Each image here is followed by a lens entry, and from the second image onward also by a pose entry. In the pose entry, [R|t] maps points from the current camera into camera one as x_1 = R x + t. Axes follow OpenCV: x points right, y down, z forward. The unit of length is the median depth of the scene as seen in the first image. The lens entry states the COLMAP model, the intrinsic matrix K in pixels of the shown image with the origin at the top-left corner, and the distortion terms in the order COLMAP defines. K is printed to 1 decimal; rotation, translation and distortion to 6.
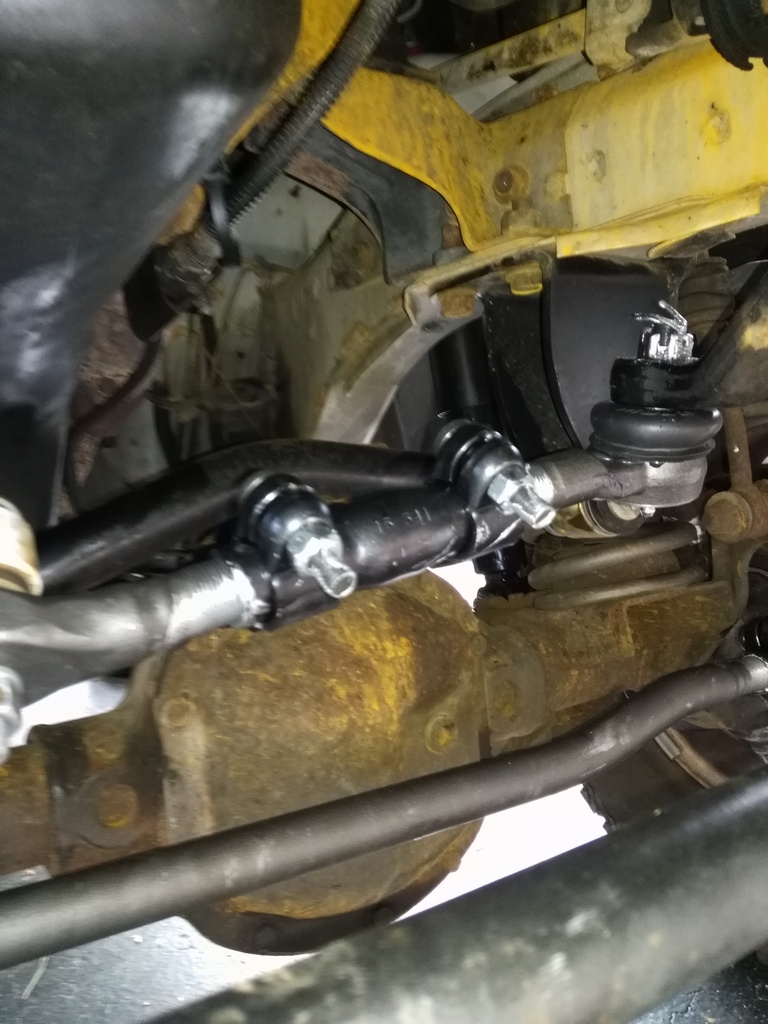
lens RADIAL K [[857.4, 0, 386.9], [0, 857.4, 507.3], [0, 0, 1]] dist [0.030218, -0.088286]
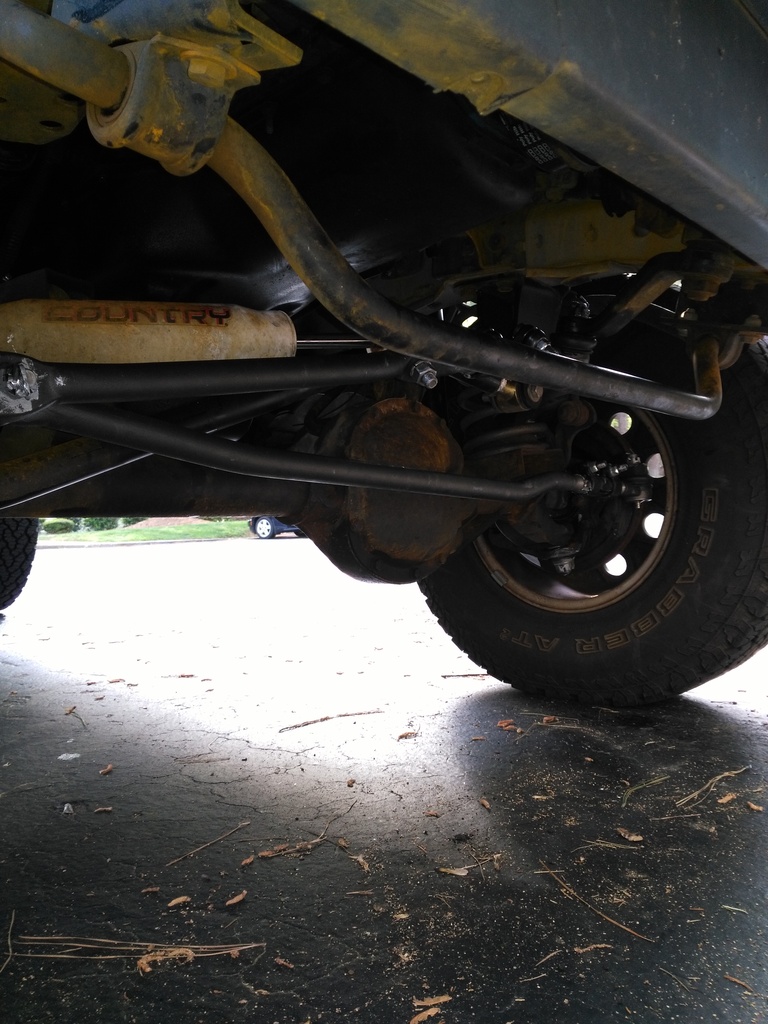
lens RADIAL K [[857.4, 0, 382.8], [0, 857.4, 515.0], [0, 0, 1]] dist [0.030218, -0.088286]
pose [[0.949520, 0.083058, 0.302512, -0.775256], [-0.073496, 0.996373, -0.042877, 0.454303], [-0.304976, 0.018479, 0.952181, -1.030873]]
